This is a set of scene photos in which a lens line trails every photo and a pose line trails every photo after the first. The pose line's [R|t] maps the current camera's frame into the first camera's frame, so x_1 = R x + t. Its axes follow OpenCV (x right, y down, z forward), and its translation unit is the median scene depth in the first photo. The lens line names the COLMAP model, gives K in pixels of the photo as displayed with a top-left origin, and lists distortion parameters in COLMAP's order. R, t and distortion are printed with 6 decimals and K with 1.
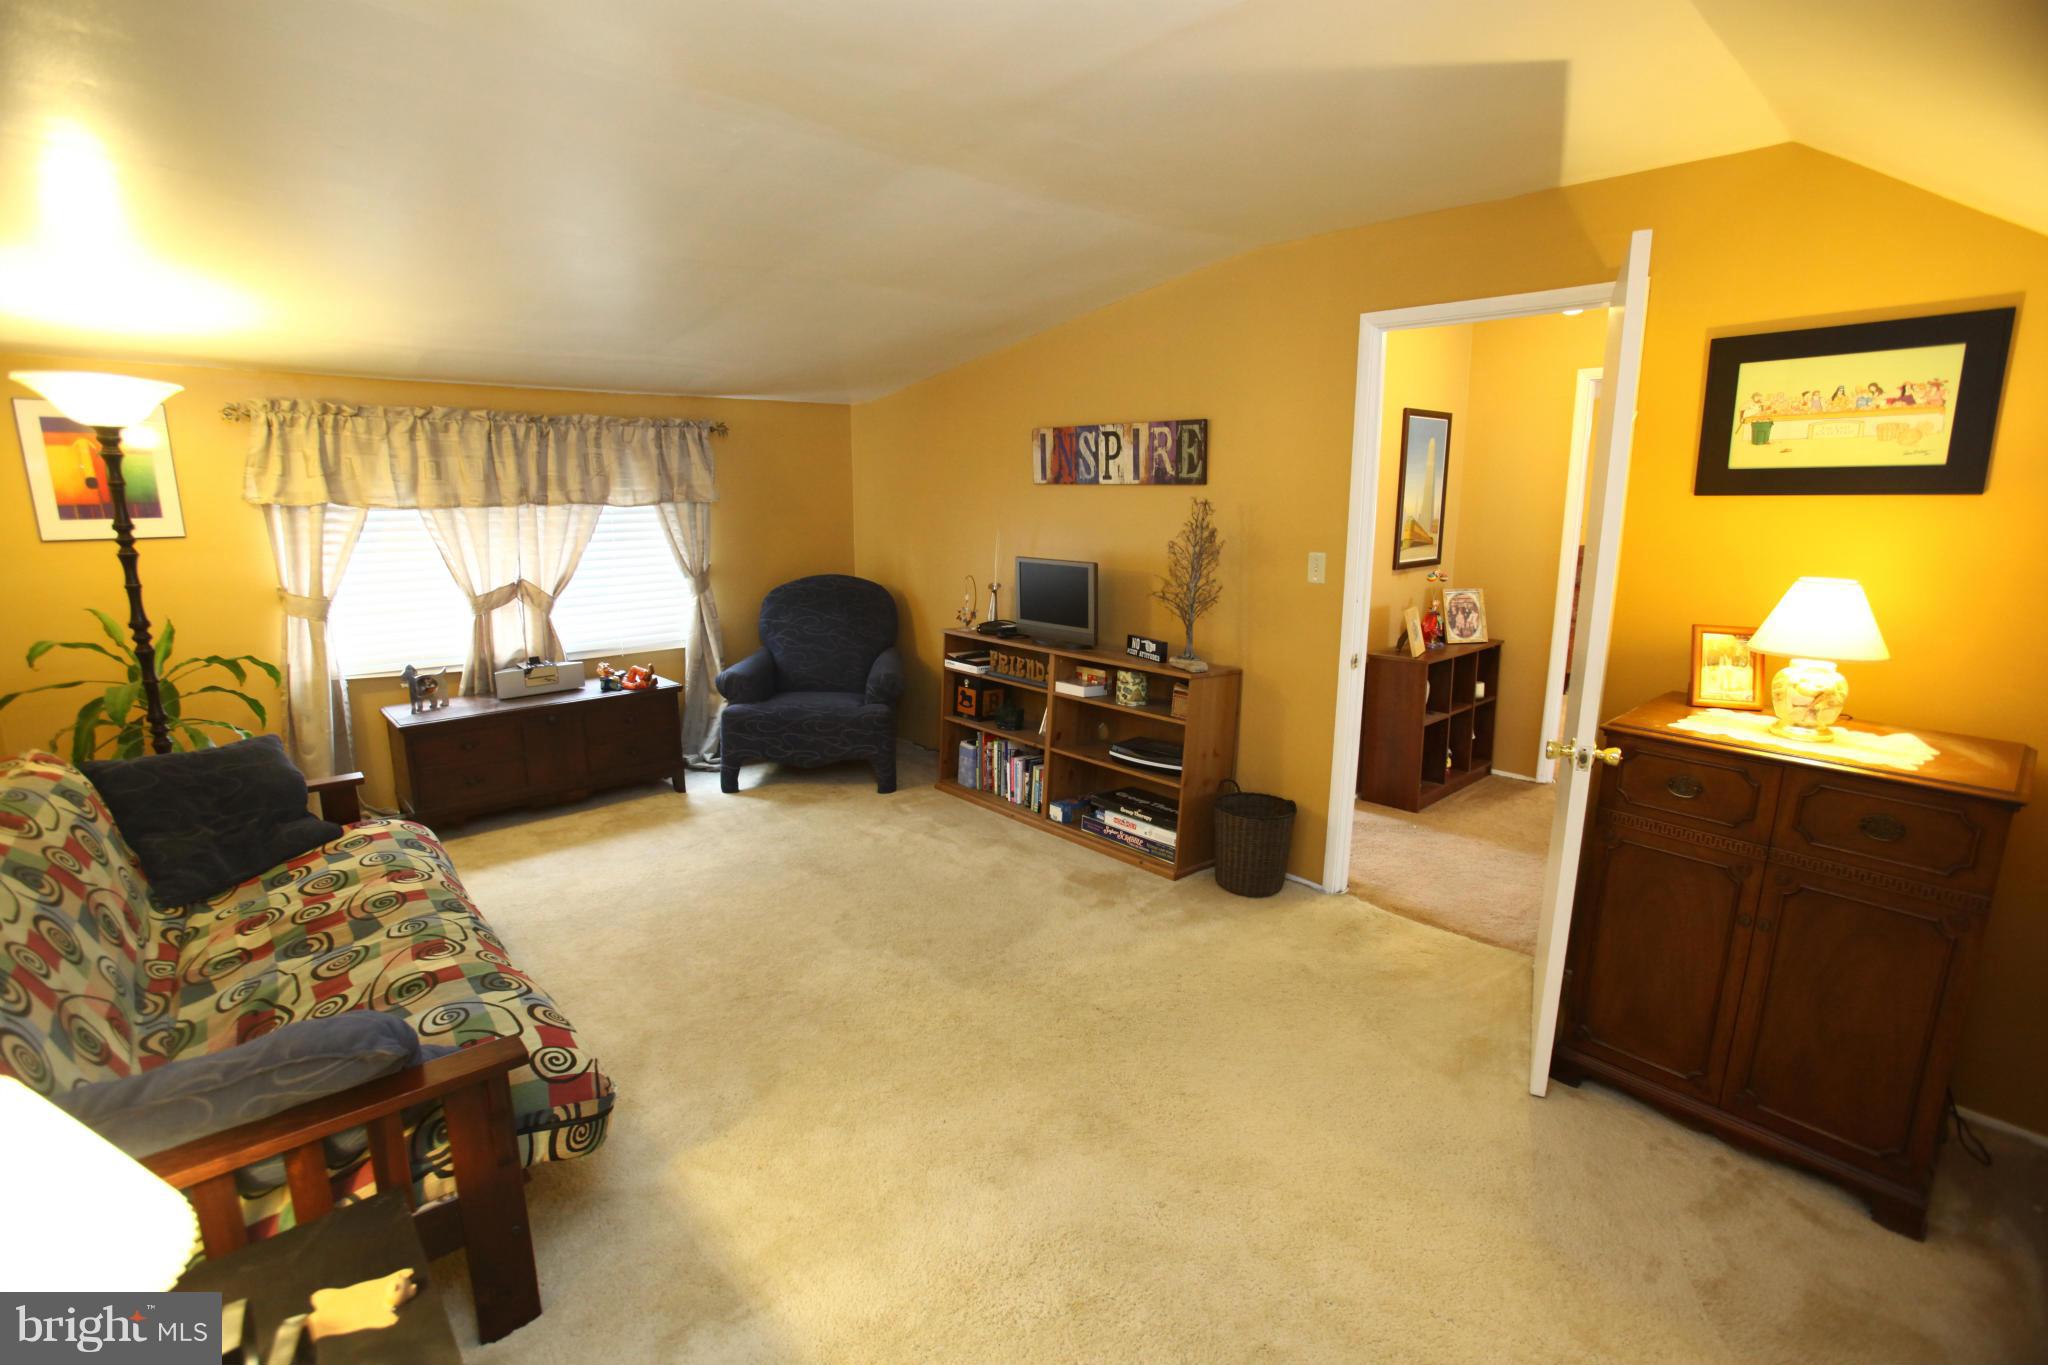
lens RADIAL K [[937.2, 0, 1015.8], [0, 937.2, 676.1], [0, 0, 1]] dist [-0.082655, 0.032643]
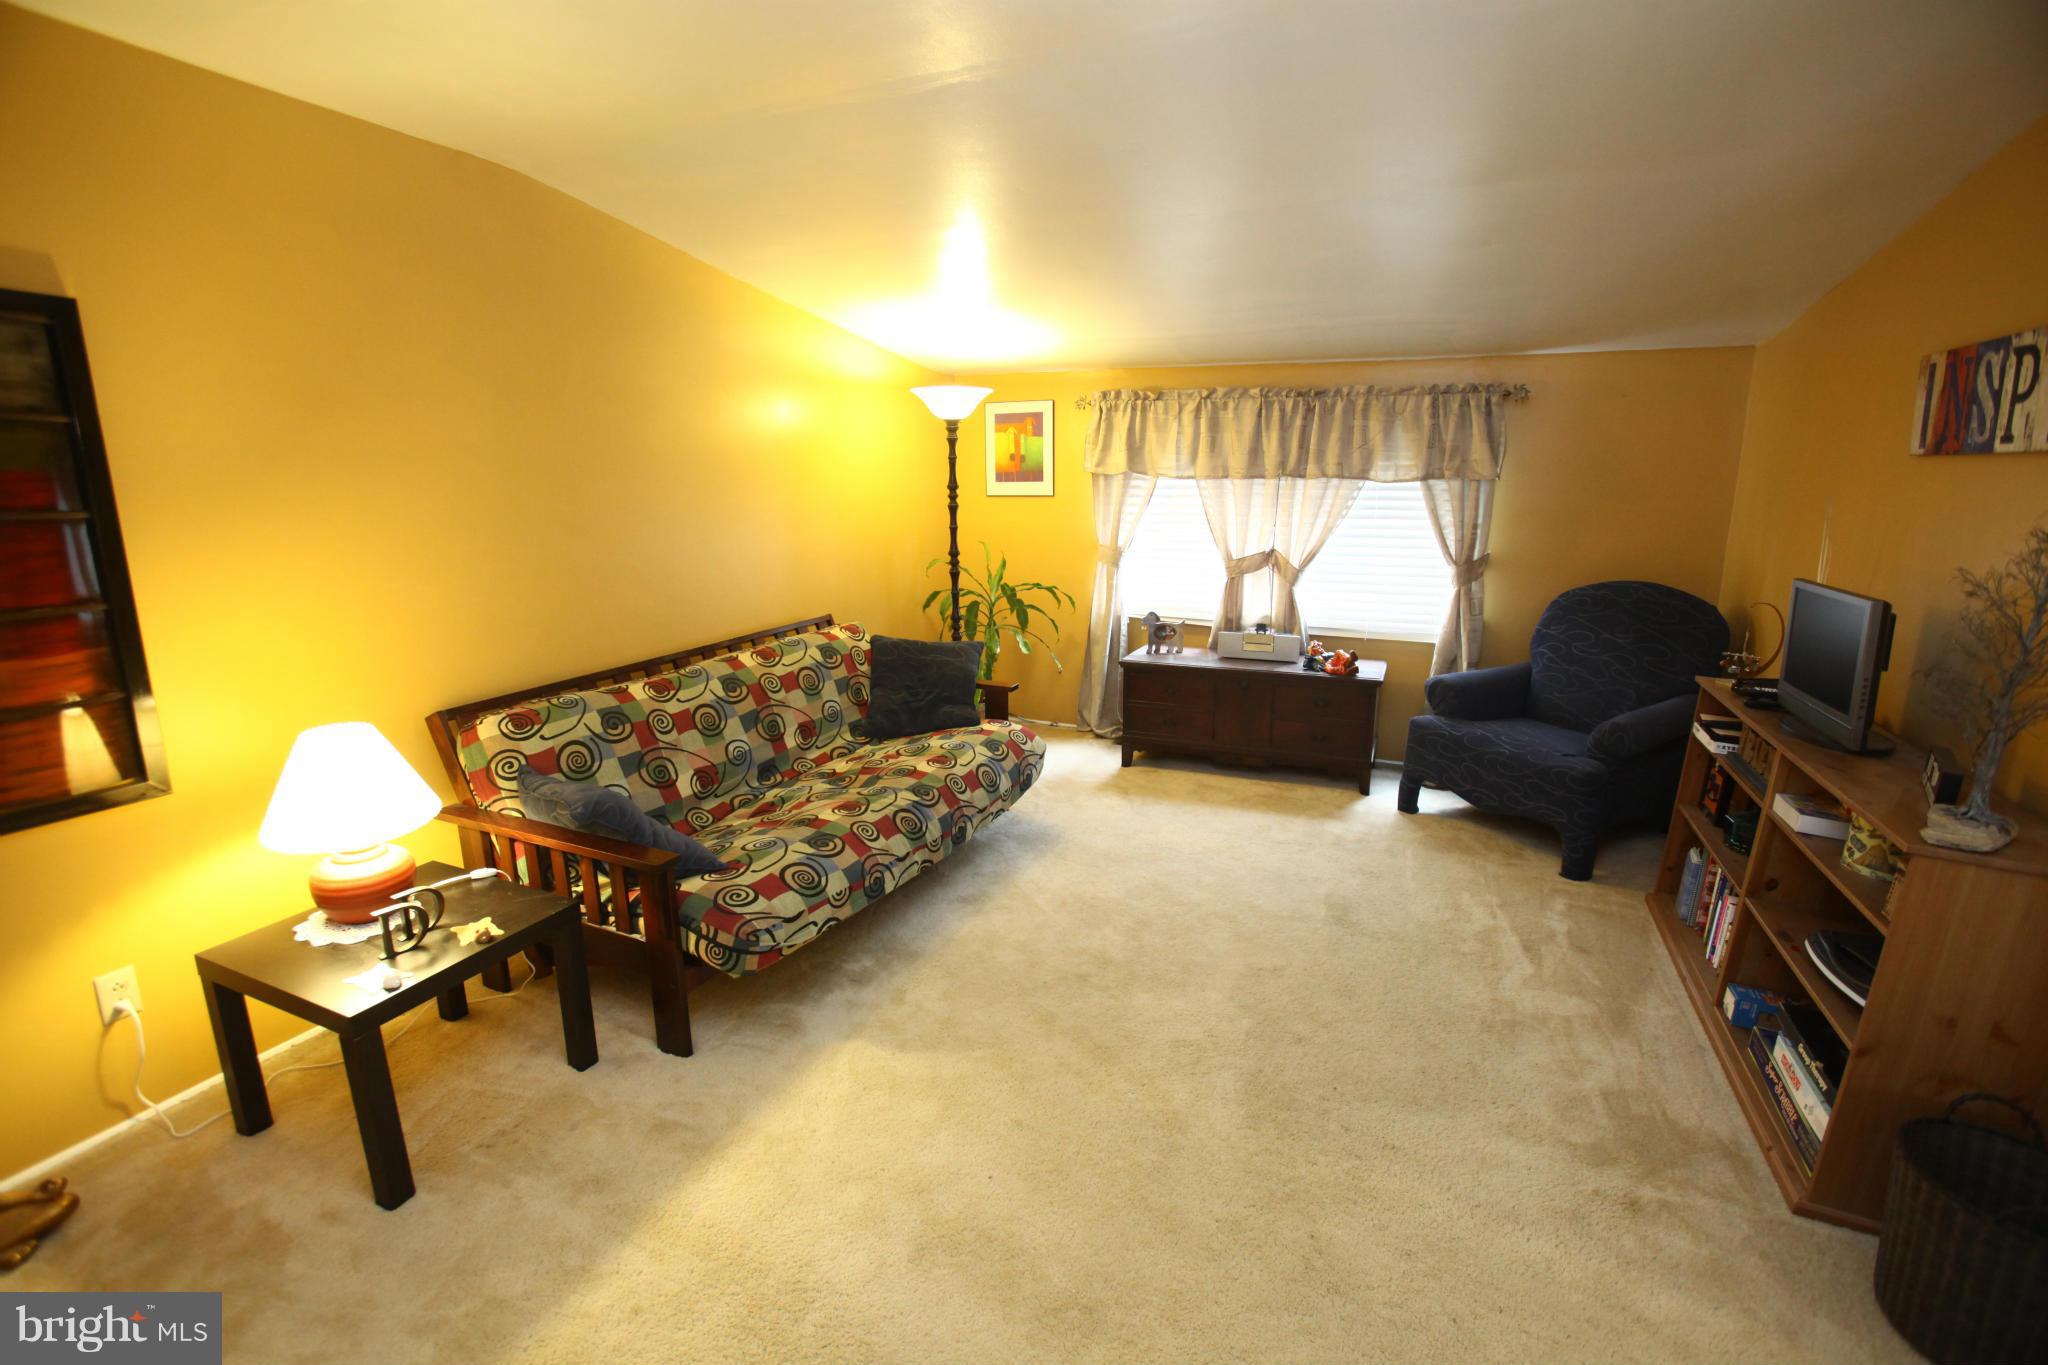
lens RADIAL K [[937.2, 0, 1015.8], [0, 937.2, 676.1], [0, 0, 1]] dist [-0.082655, 0.032643]
pose [[0.402045, 0.192463, -0.895164, 0.331223], [-0.171144, 0.976224, 0.133025, -0.057524], [0.899483, 0.099720, 0.425425, 0.313987]]
